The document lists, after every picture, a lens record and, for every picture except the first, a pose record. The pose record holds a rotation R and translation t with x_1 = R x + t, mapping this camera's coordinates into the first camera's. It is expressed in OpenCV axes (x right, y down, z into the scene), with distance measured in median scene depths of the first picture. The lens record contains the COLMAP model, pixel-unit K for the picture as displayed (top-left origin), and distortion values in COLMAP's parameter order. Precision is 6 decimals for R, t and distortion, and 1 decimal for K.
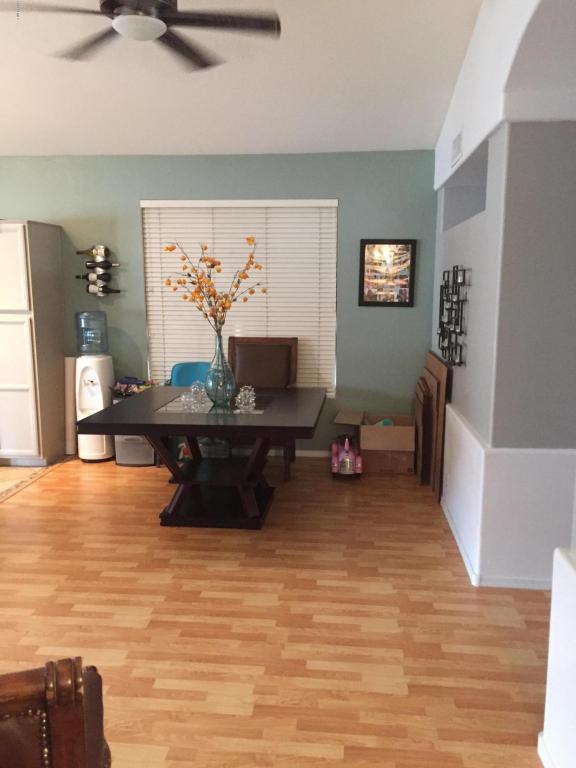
lens RADIAL K [[656.6, 0, 288.0], [0, 656.6, 384.0], [0, 0, 1]] dist [0.085427, -0.110368]
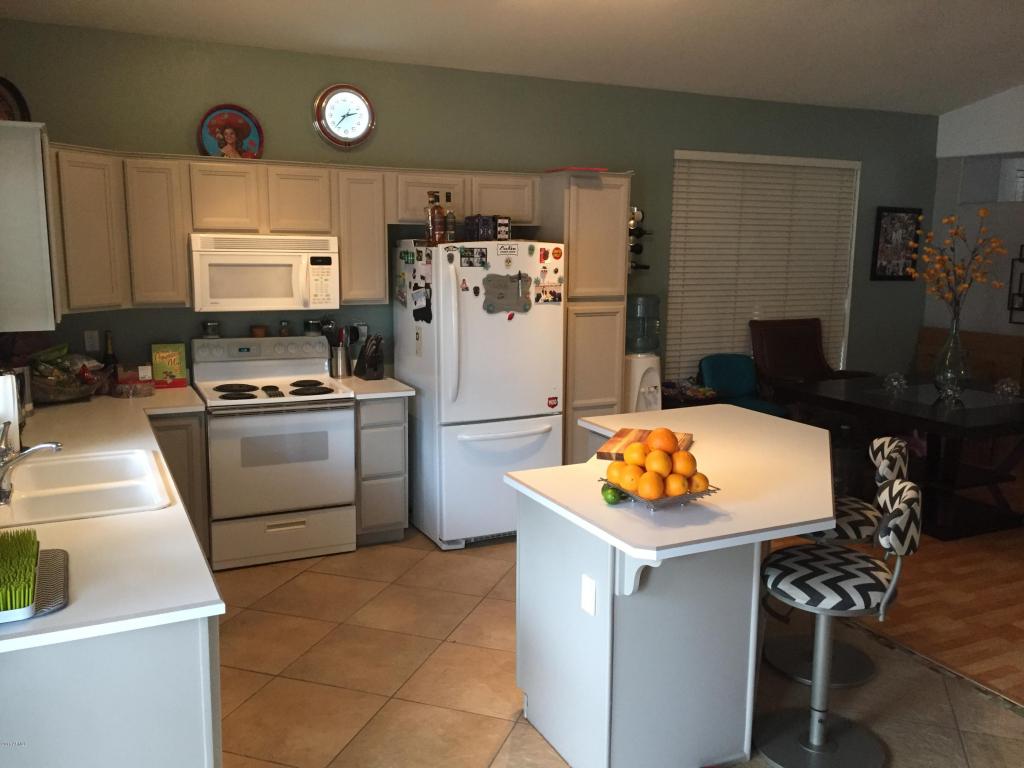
lens RADIAL K [[875.5, 0, 515.3], [0, 875.5, 380.0], [0, 0, 1]] dist [0.085427, -0.110368]
pose [[0.849632, -0.074796, 0.522045, -1.337164], [0.070607, 0.997113, 0.027948, -0.072135], [-0.522628, 0.013115, 0.852460, 0.317583]]
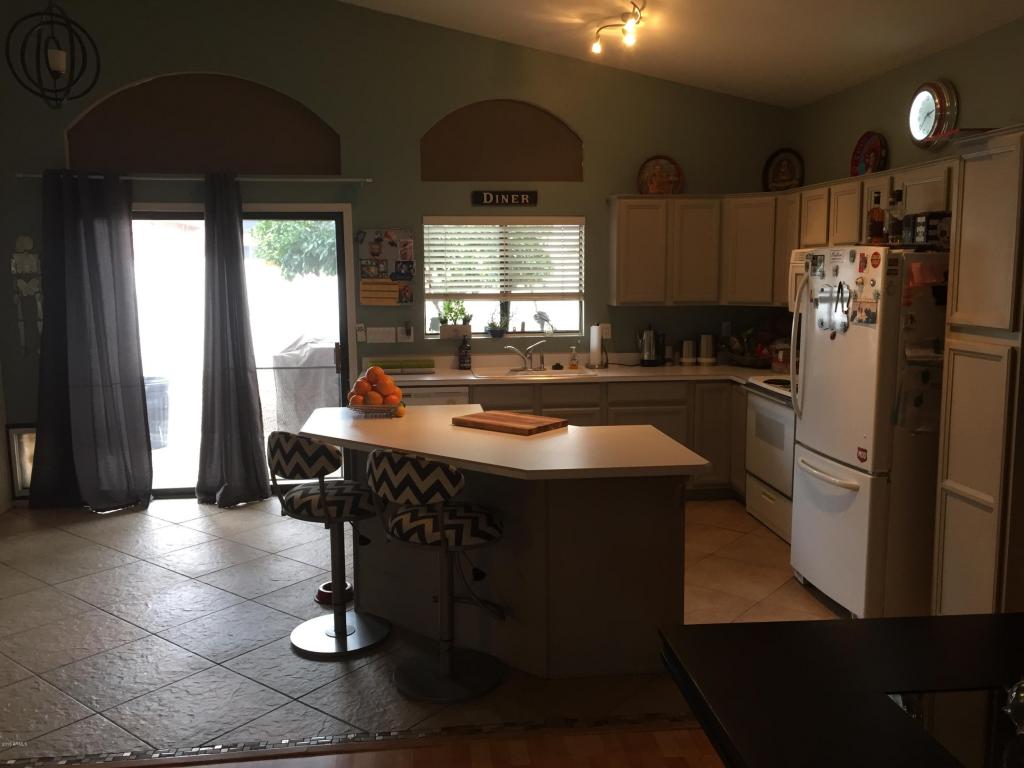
lens RADIAL K [[875.5, 0, 515.3], [0, 875.5, 380.0], [0, 0, 1]] dist [0.085427, -0.110368]
pose [[0.206189, 0.122088, -0.970866, 0.144293], [-0.142945, 0.985300, 0.093544, -0.116241], [0.968015, 0.119493, 0.220610, 0.749824]]
